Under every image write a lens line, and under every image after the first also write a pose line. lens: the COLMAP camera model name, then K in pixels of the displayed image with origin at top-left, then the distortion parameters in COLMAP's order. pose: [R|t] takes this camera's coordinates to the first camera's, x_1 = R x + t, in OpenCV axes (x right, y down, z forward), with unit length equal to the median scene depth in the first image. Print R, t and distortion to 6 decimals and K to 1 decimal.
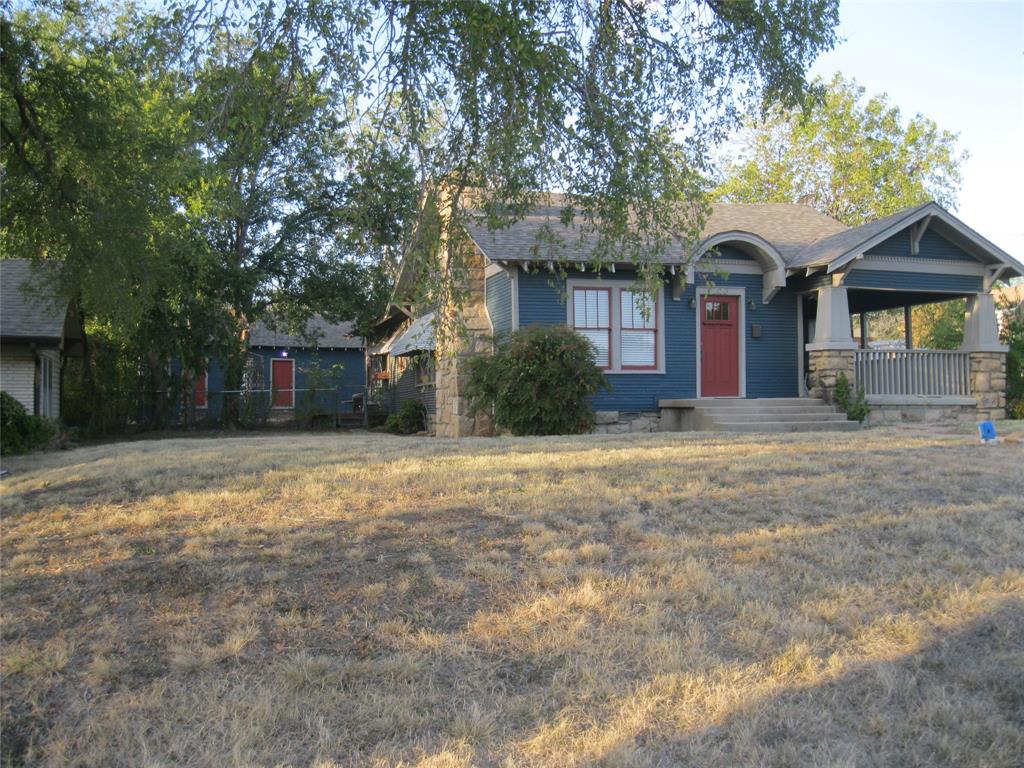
lens RADIAL K [[1072.8, 0, 515.9], [0, 1072.8, 378.9], [0, 0, 1]] dist [-0.101944, 0.019385]
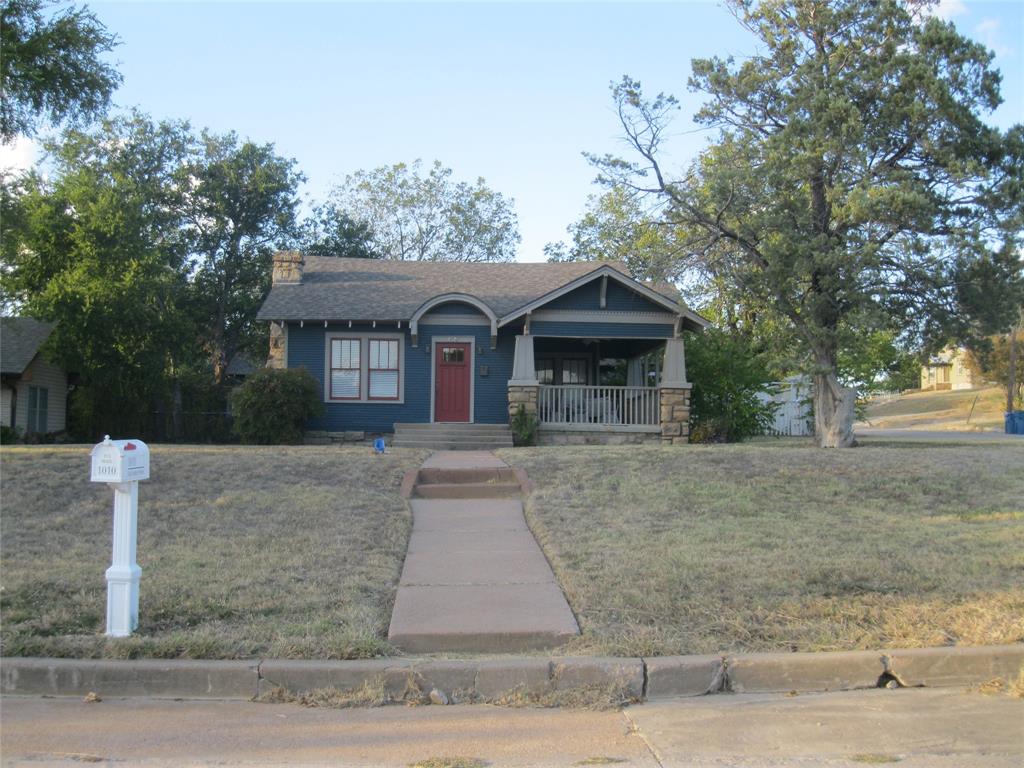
lens RADIAL K [[1072.8, 0, 515.9], [0, 1072.8, 378.9], [0, 0, 1]] dist [-0.101944, 0.019385]
pose [[0.958699, 0.005460, -0.284372, 0.638858], [-0.011611, 0.999734, -0.019947, -0.010303], [0.284187, 0.022425, 0.958507, -0.211180]]
